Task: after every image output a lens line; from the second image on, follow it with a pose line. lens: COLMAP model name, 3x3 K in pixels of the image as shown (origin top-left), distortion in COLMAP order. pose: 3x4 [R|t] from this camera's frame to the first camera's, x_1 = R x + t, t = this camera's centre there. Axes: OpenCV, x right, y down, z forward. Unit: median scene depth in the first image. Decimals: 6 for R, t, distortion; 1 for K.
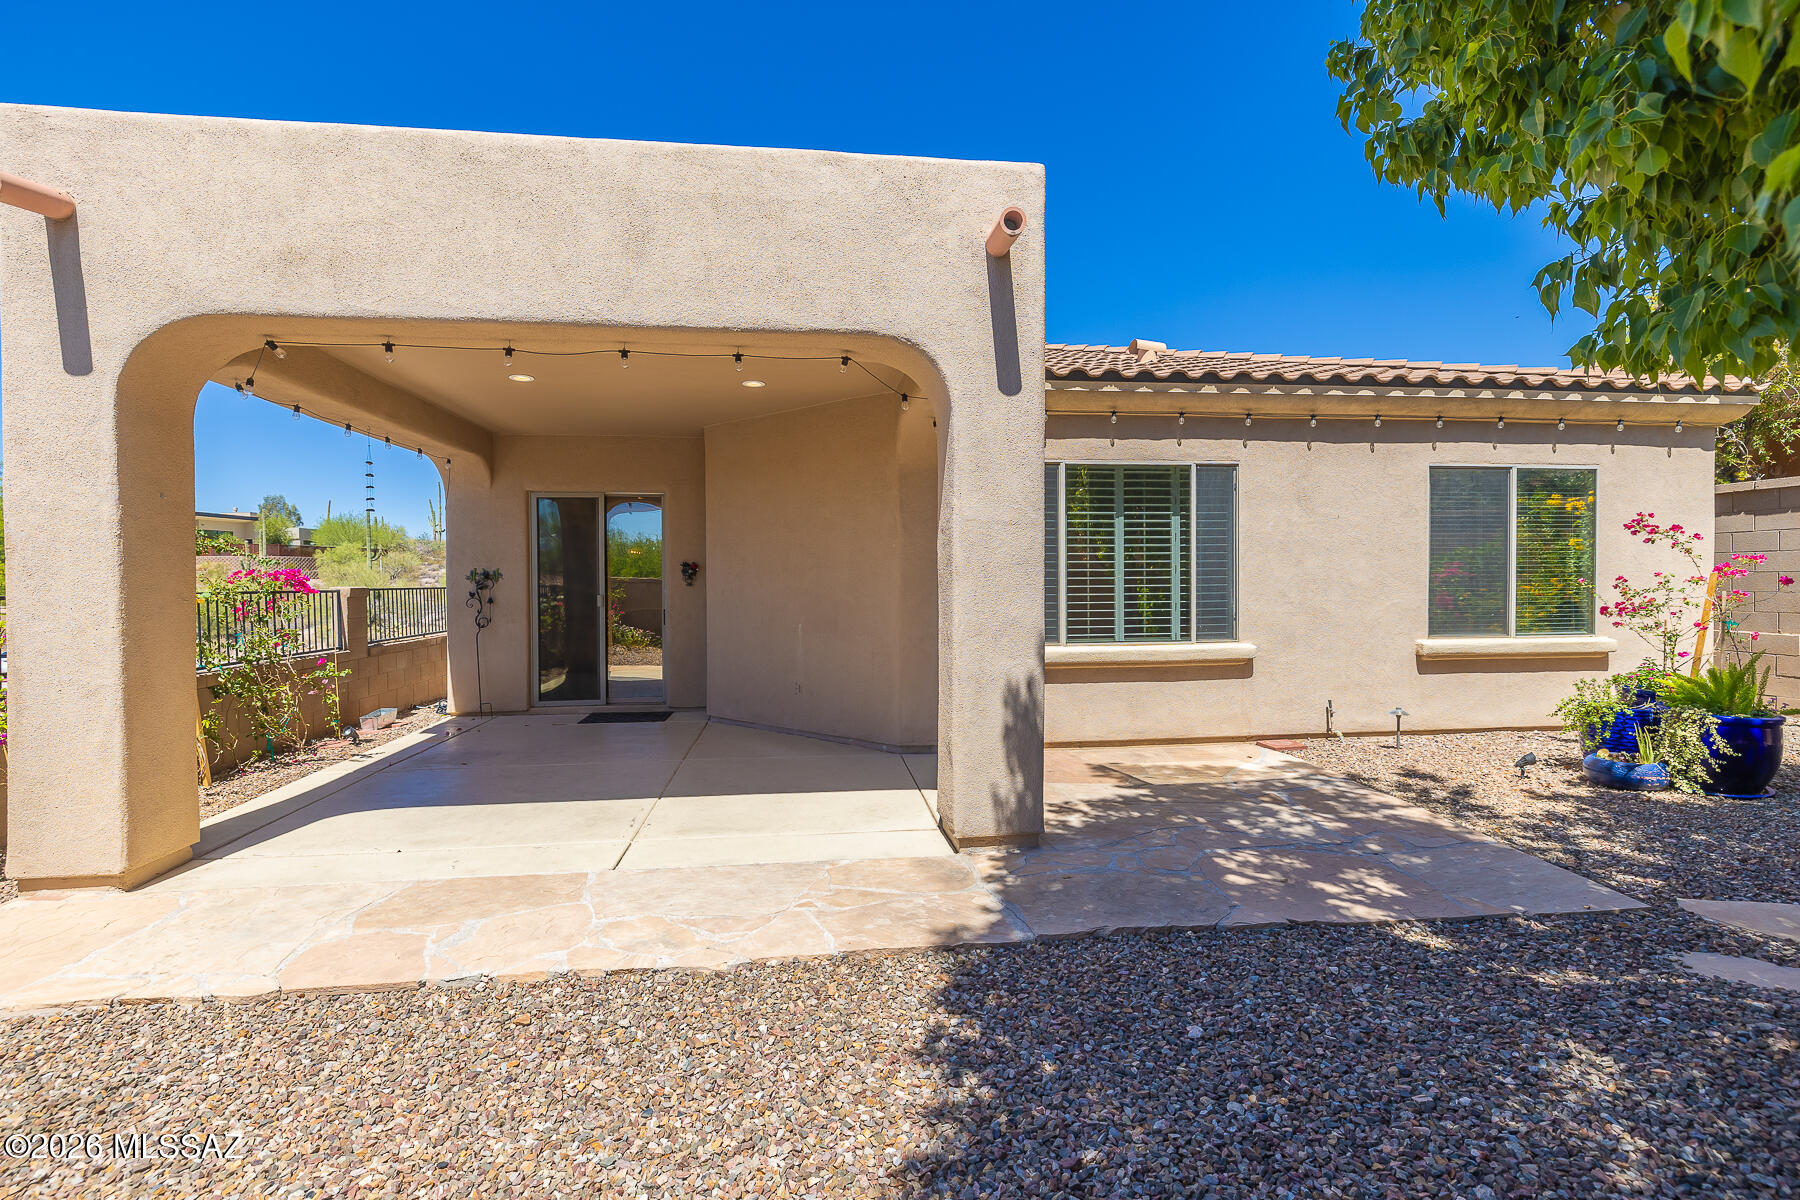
lens RADIAL K [[849.4, 0, 886.1], [0, 849.4, 591.3], [0, 0, 1]] dist [-0.000503, 0.000172]
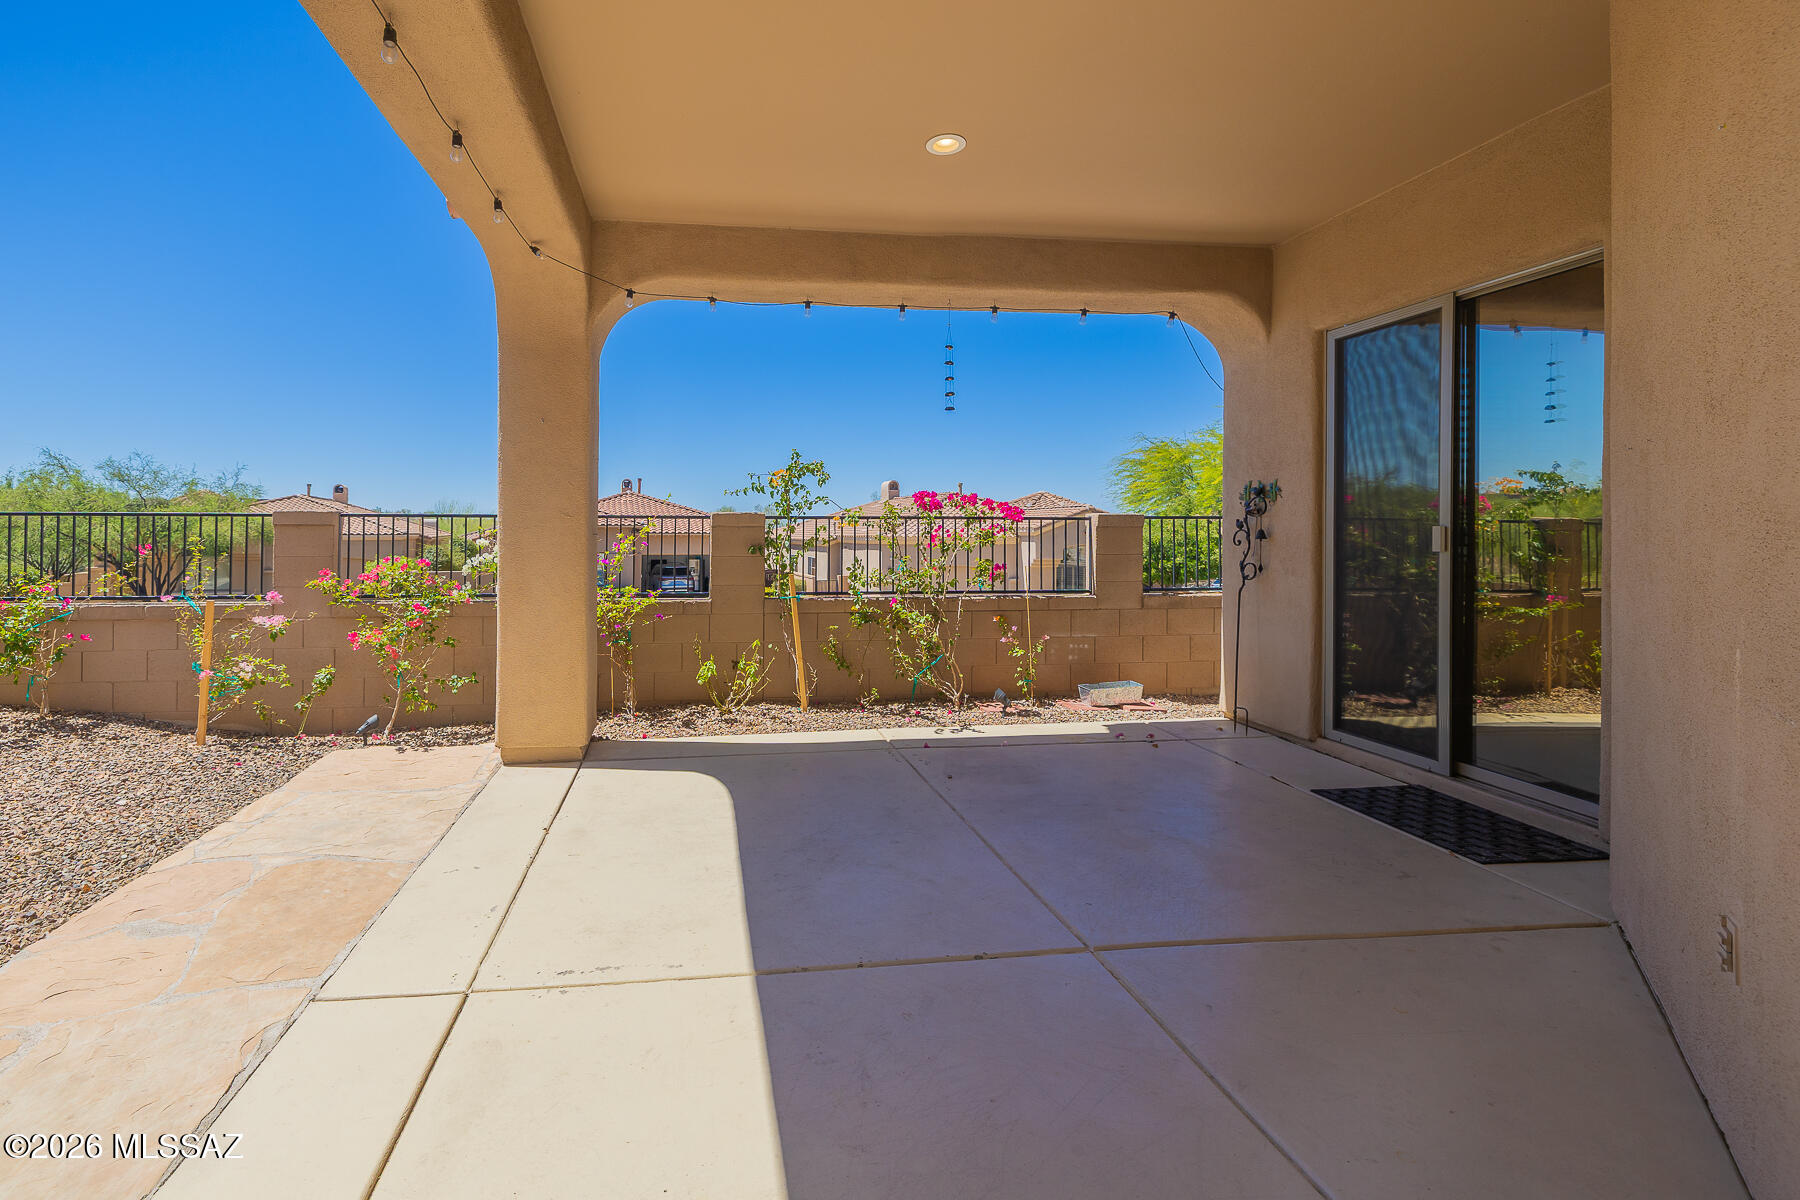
lens RADIAL K [[785.7, 0, 793.0], [0, 785.7, 520.4], [0, 0, 1]] dist [0.001118, 0.000432]
pose [[-0.004111, -0.008564, -0.999955, 0.092940], [-0.013324, 0.999875, -0.008508, 0.012103], [0.999903, 0.013288, -0.004225, 0.795893]]
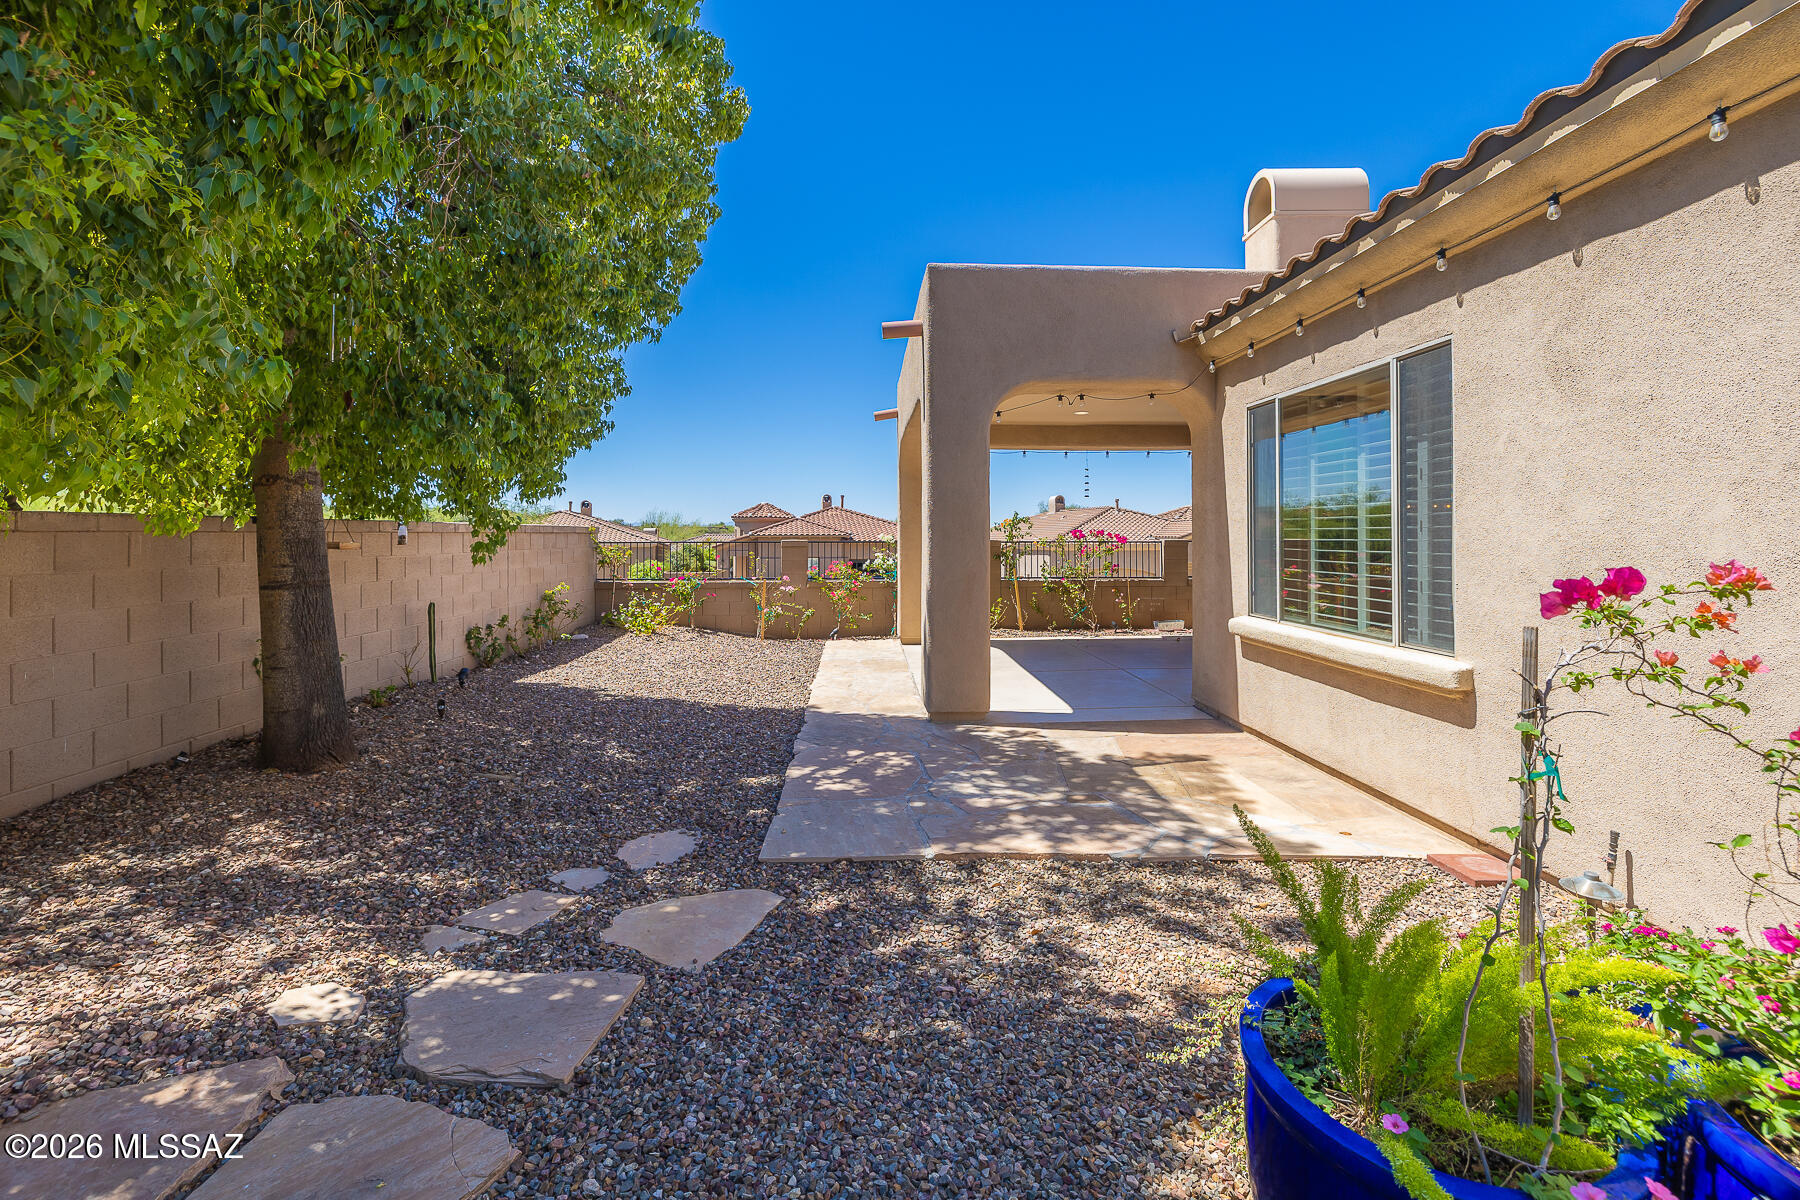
lens RADIAL K [[785.7, 0, 875.3], [0, 785.7, 530.9], [0, 0, 1]] dist [0.001118, 0.000432]
pose [[-0.105230, -0.000355, -0.994448, 0.979752], [-0.007912, 0.999969, 0.000480, -0.019052], [0.994416, 0.007919, -0.105230, 0.675747]]
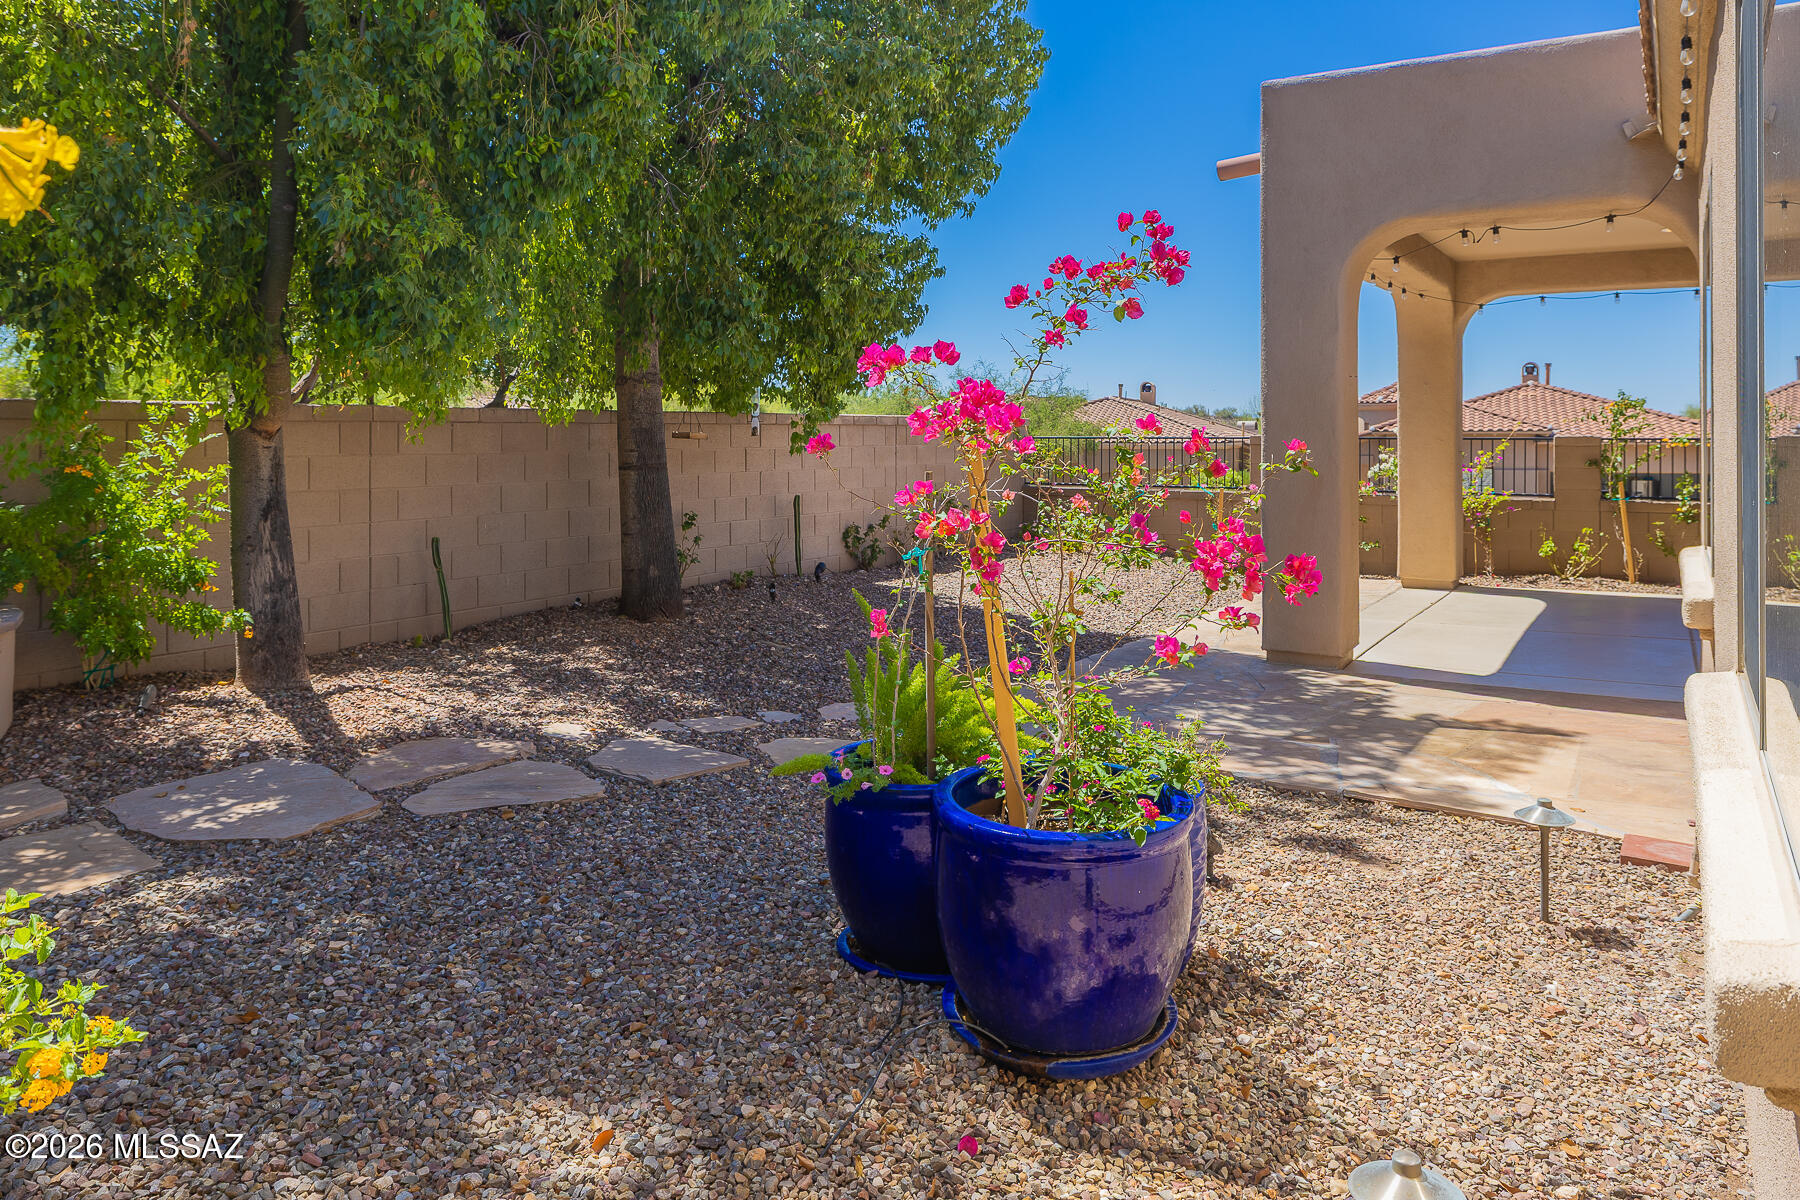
lens RADIAL K [[1220.0, 0, 862.7], [0, 1220.0, 427.3], [0, 0, 1]] dist [0.001852, 0.003257]
pose [[-0.662400, 0.001354, -0.749149, 1.146768], [-0.004050, 0.999977, 0.005388, -0.016977], [0.749140, 0.006603, -0.662379, 1.098368]]
